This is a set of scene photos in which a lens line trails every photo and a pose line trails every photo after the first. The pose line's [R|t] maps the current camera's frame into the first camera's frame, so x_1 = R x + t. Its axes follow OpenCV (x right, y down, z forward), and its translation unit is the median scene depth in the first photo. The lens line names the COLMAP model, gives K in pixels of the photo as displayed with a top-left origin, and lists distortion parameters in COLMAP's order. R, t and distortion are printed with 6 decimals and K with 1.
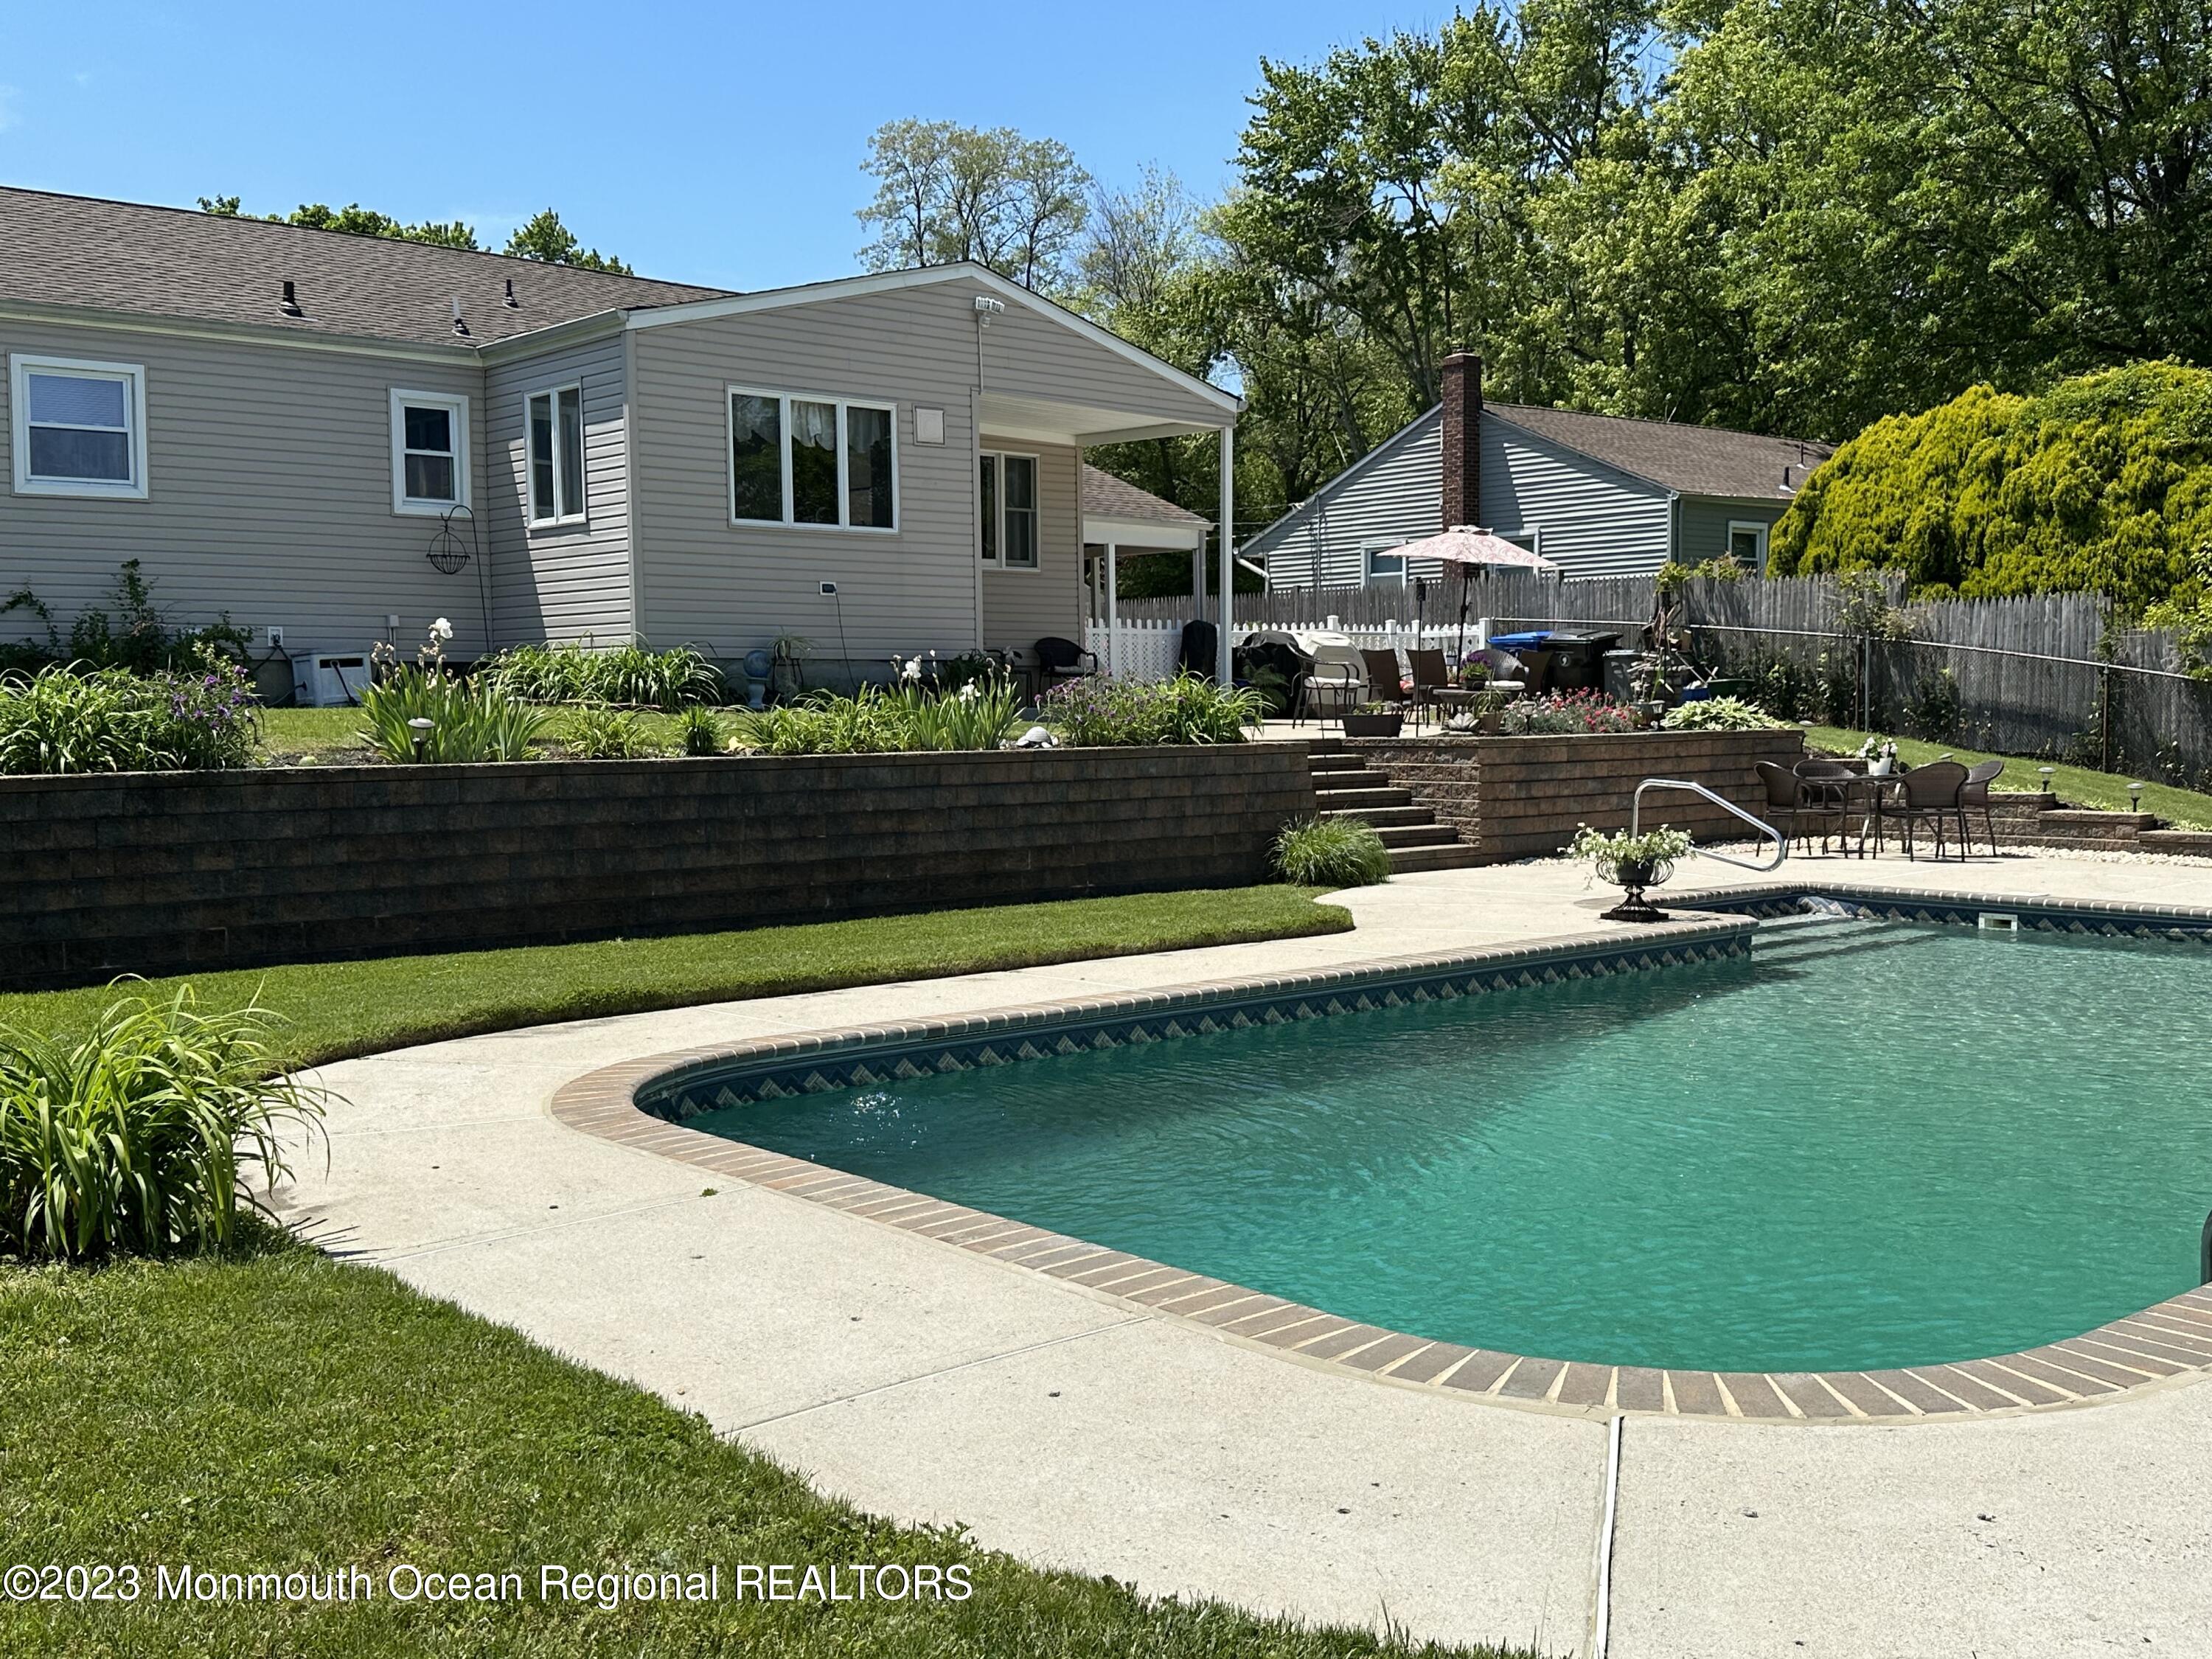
lens RADIAL K [[2194.7, 0, 1140.1], [0, 2194.7, 885.4], [0, 0, 1]] dist [0.028321, 0.000000]
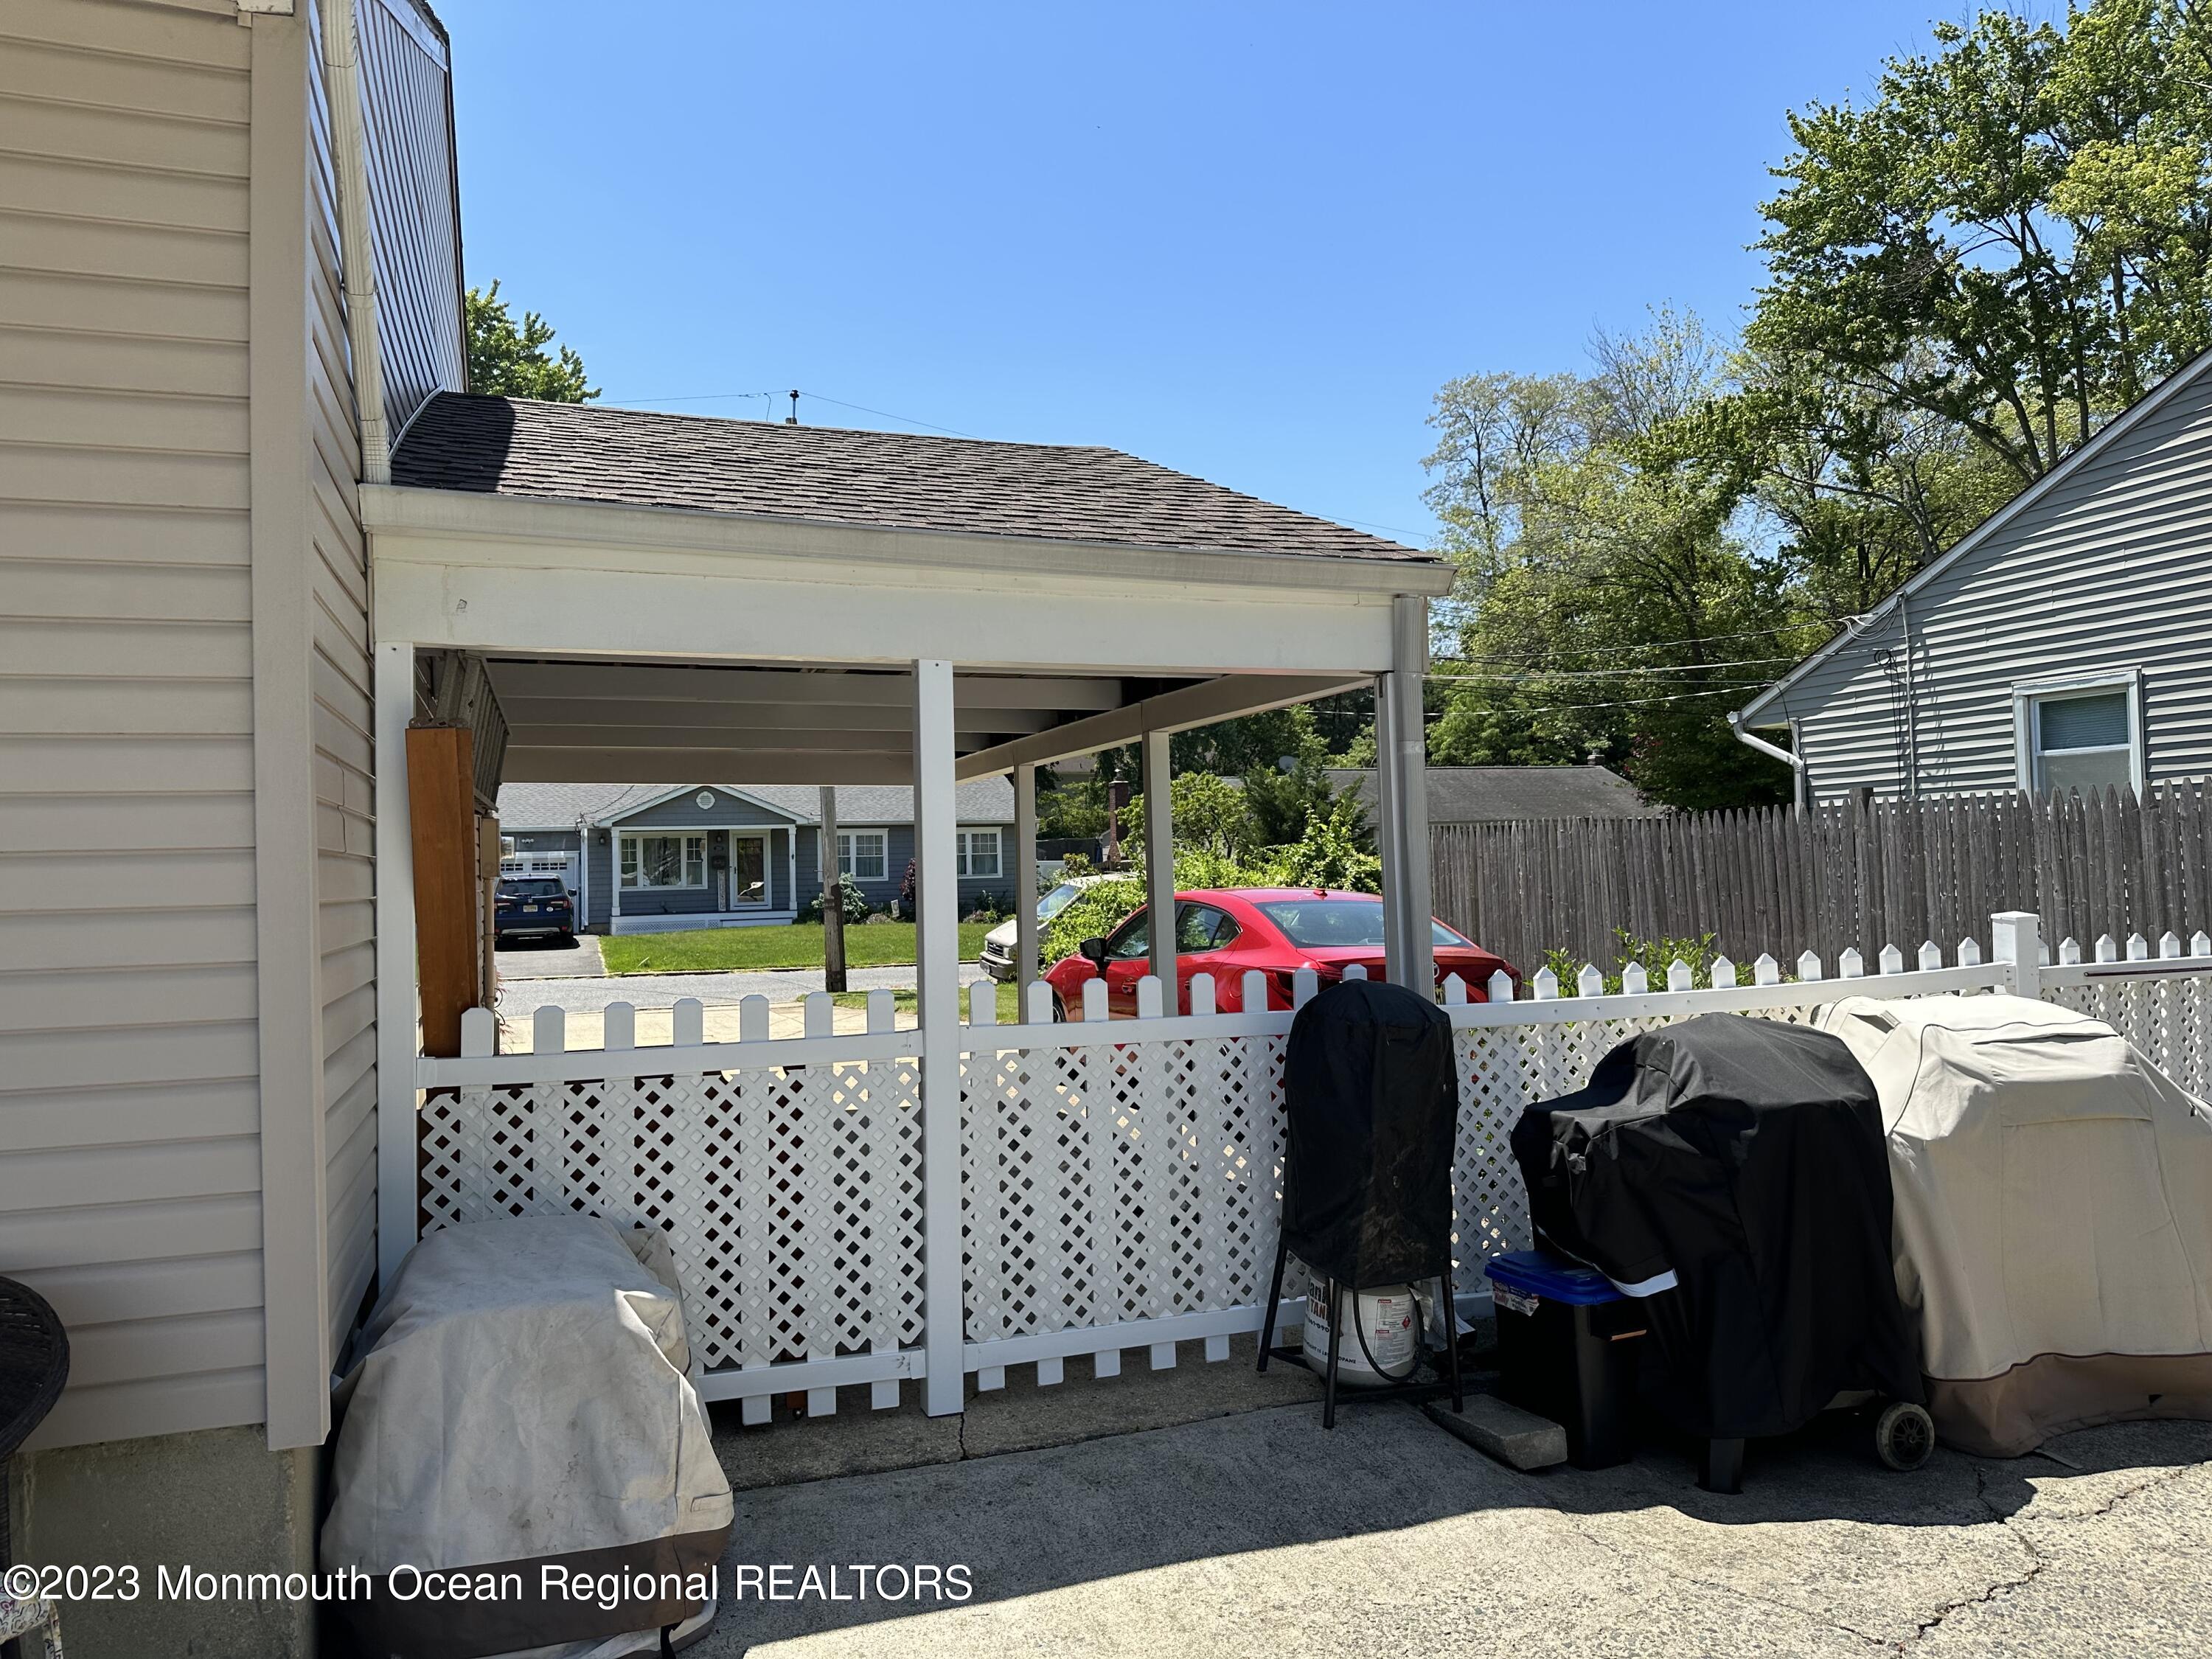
lens RADIAL K [[1569.2, 0, 1091.5], [0, 1569.2, 806.2], [0, 0, 1]] dist [0.047218, -0.061796]
pose [[0.925581, -0.031812, -0.377211, 0.069357], [-0.013567, 0.993035, -0.117037, -0.134730], [0.378307, 0.113445, 0.918702, 0.945693]]
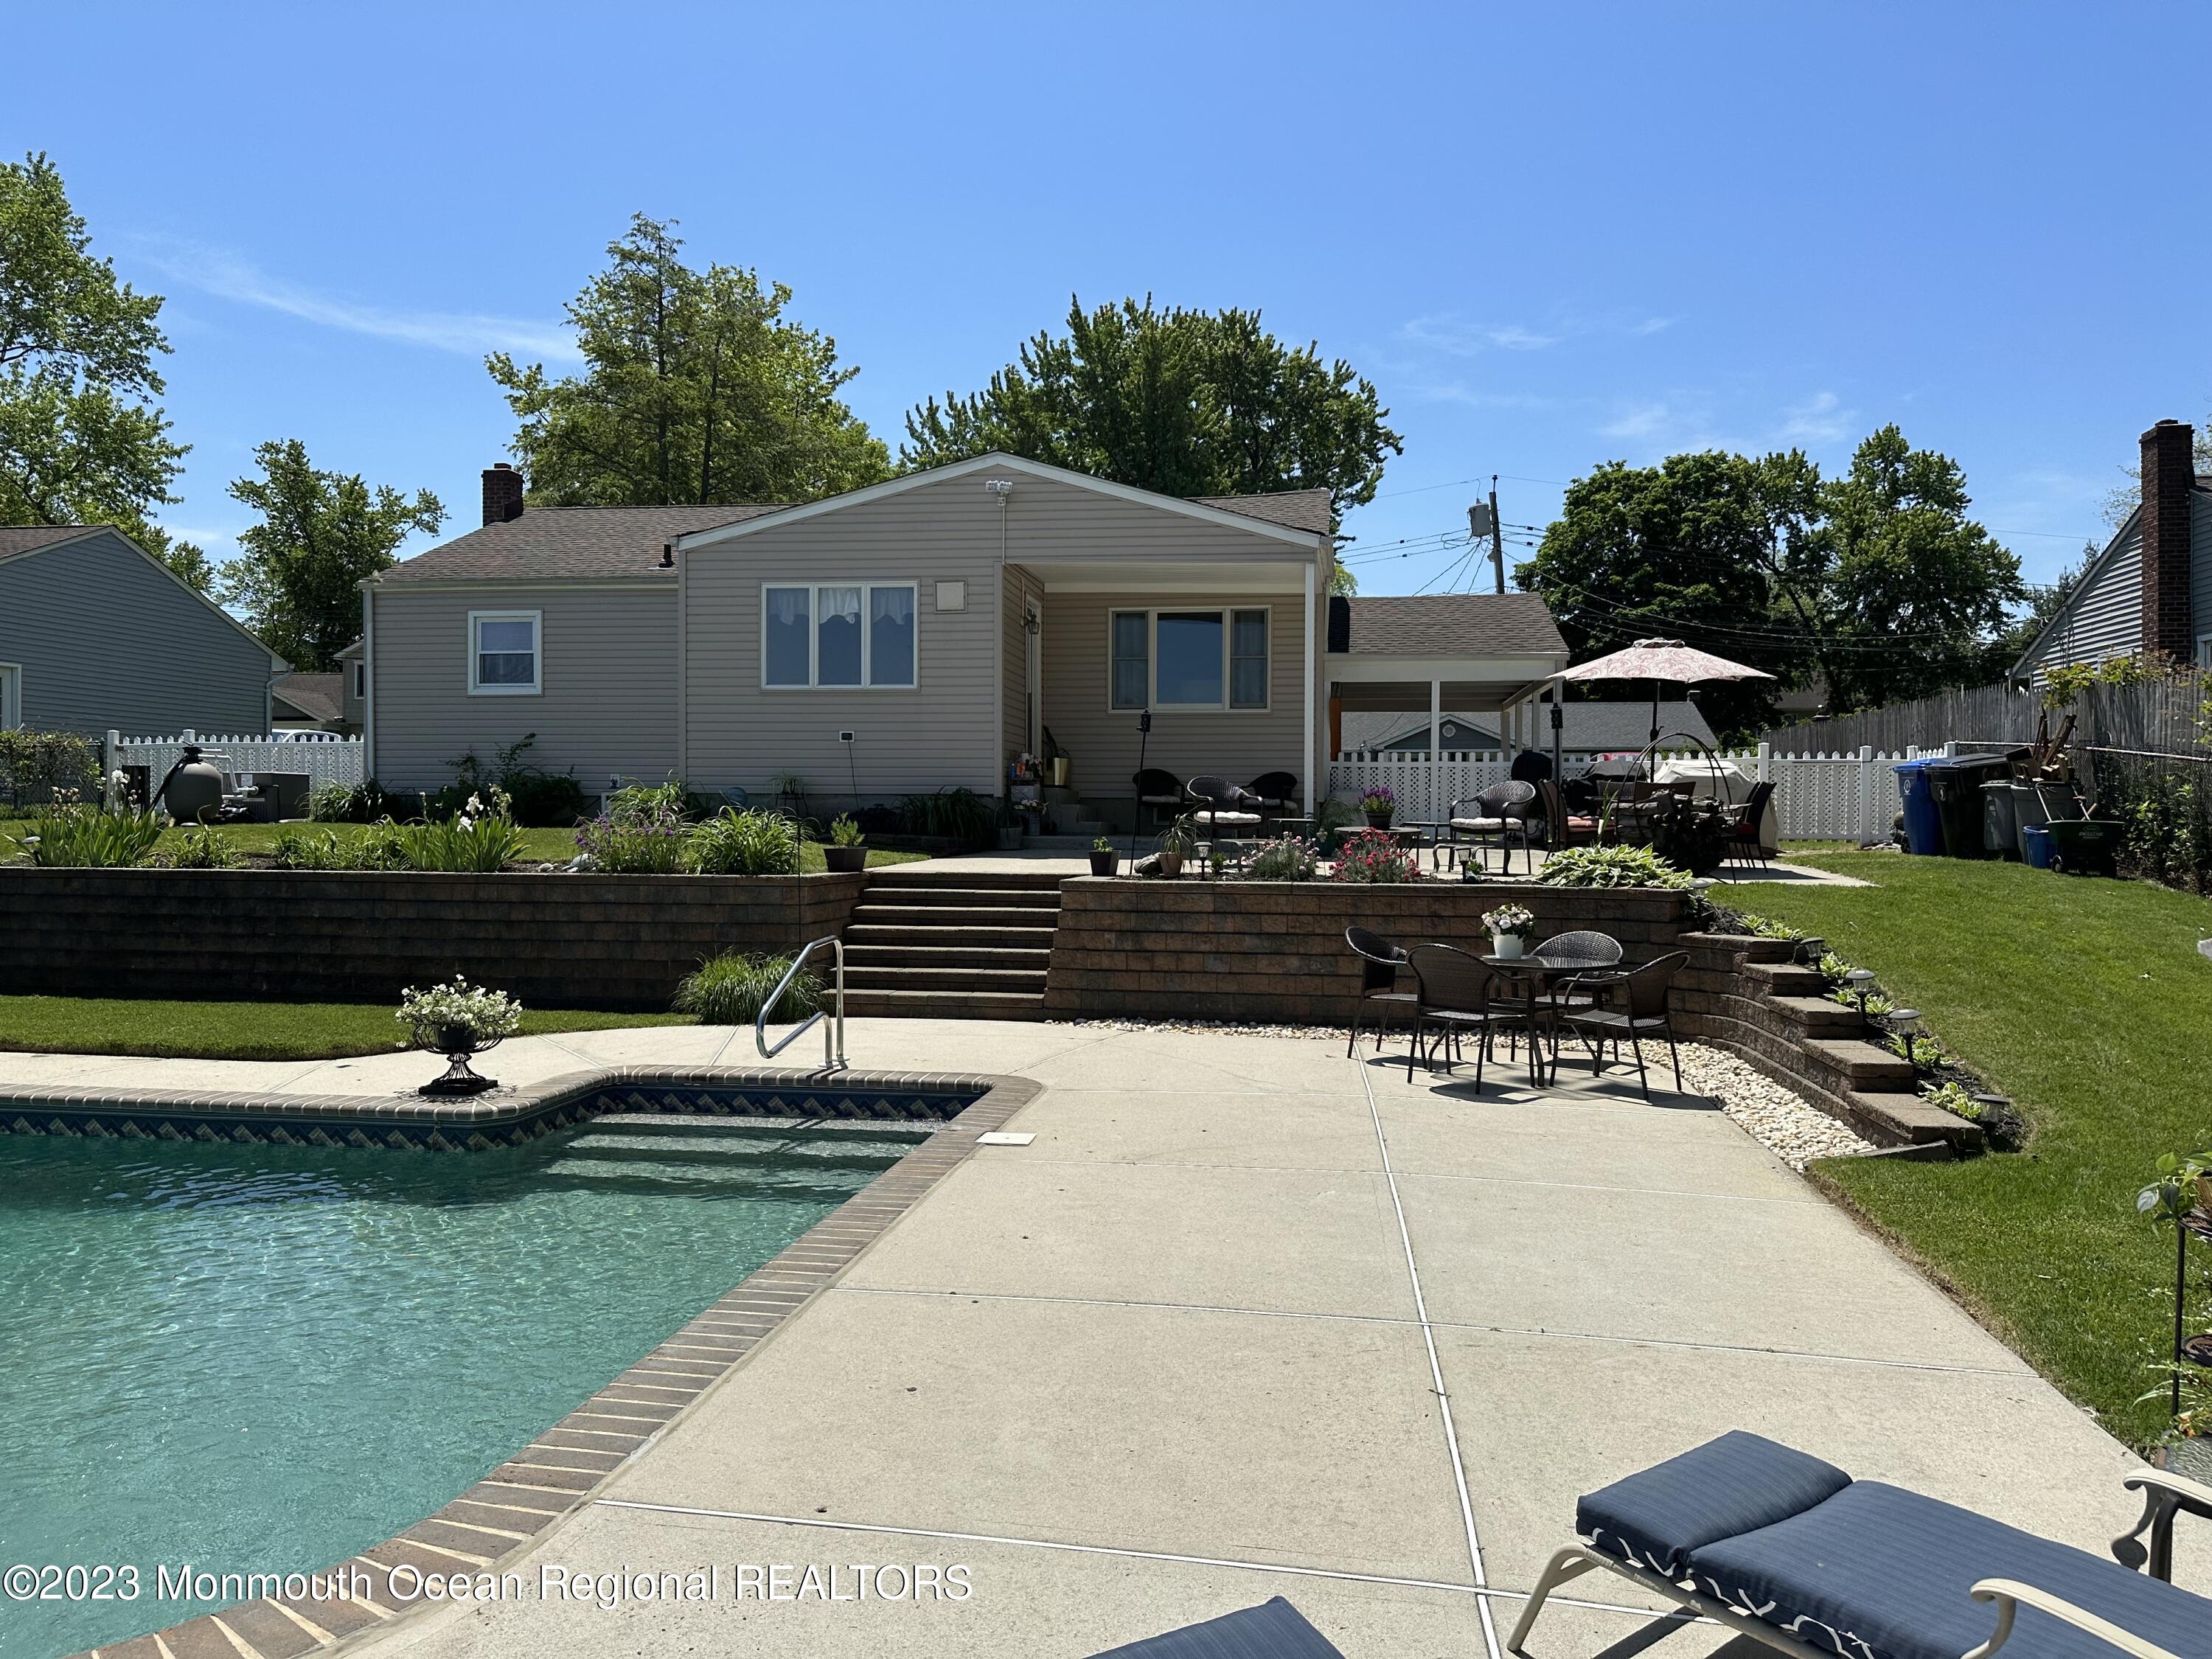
lens RADIAL K [[1569.2, 0, 1085.4], [0, 1569.2, 827.6], [0, 0, 1]] dist [0.047218, -0.061796]
pose [[0.638688, 0.016640, -0.769286, 0.501344], [-0.075739, 0.996271, -0.041331, -0.047541], [0.765730, 0.084662, 0.637566, 0.444812]]
